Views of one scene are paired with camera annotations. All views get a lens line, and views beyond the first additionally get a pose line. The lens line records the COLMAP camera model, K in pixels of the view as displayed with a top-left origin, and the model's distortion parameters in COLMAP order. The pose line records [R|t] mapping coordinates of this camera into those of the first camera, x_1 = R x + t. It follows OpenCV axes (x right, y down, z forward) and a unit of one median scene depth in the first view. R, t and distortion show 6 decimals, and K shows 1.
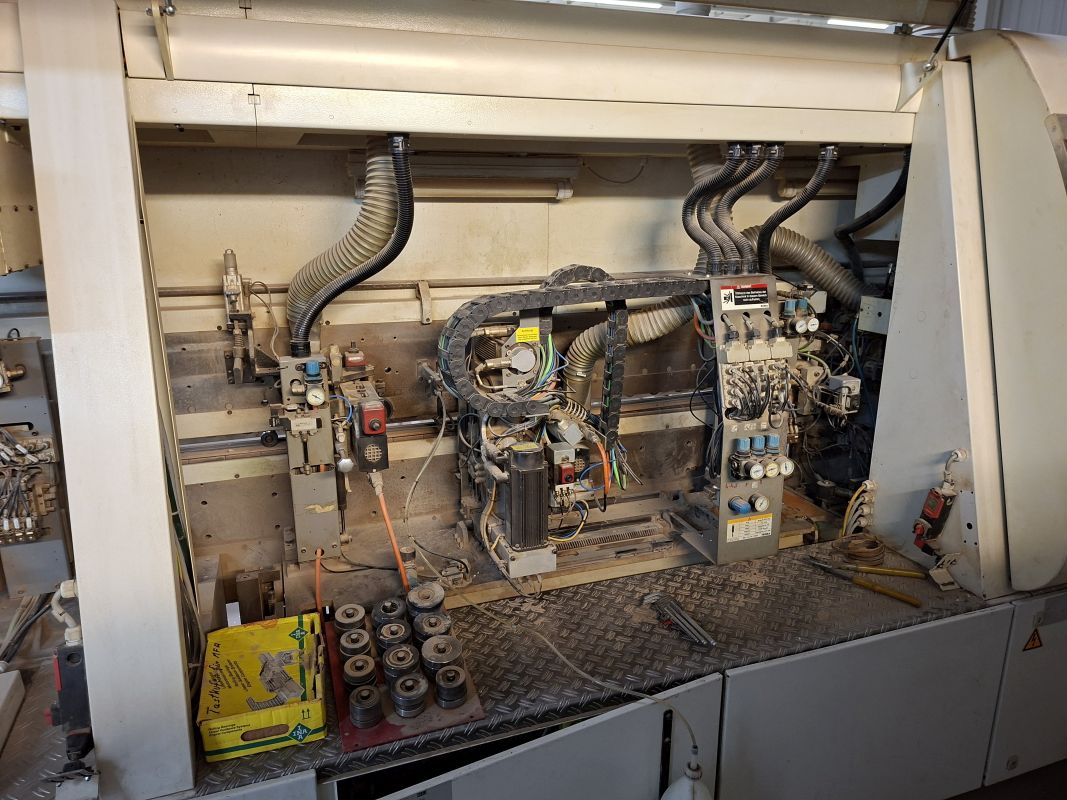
lens RADIAL K [[736.4, 0, 534.7], [0, 736.4, 435.9], [0, 0, 1]] dist [-0.043321, 0.032183]
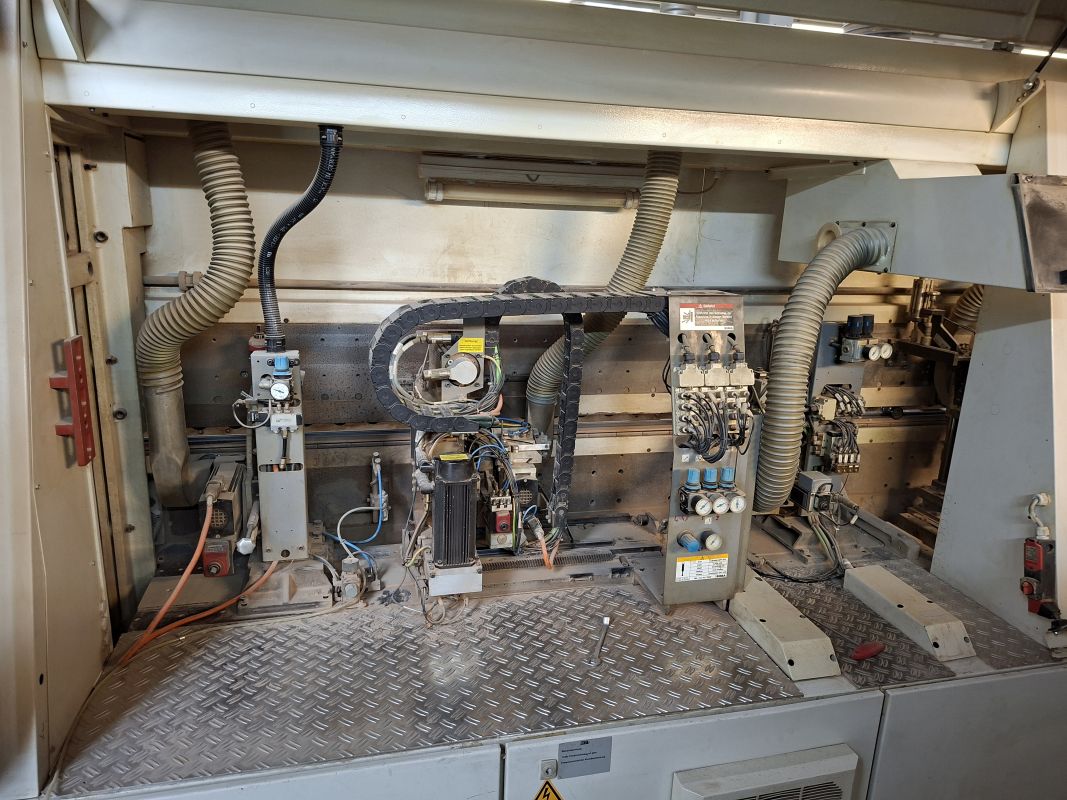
lens RADIAL K [[743.1, 0, 537.1], [0, 743.1, 405.4], [0, 0, 1]] dist [0.069518, -0.093259]
pose [[0.994847, 0.065324, -0.077543, 0.154803], [-0.069227, 0.996409, -0.048756, -0.017176], [0.074079, 0.053873, 0.995796, 0.046127]]
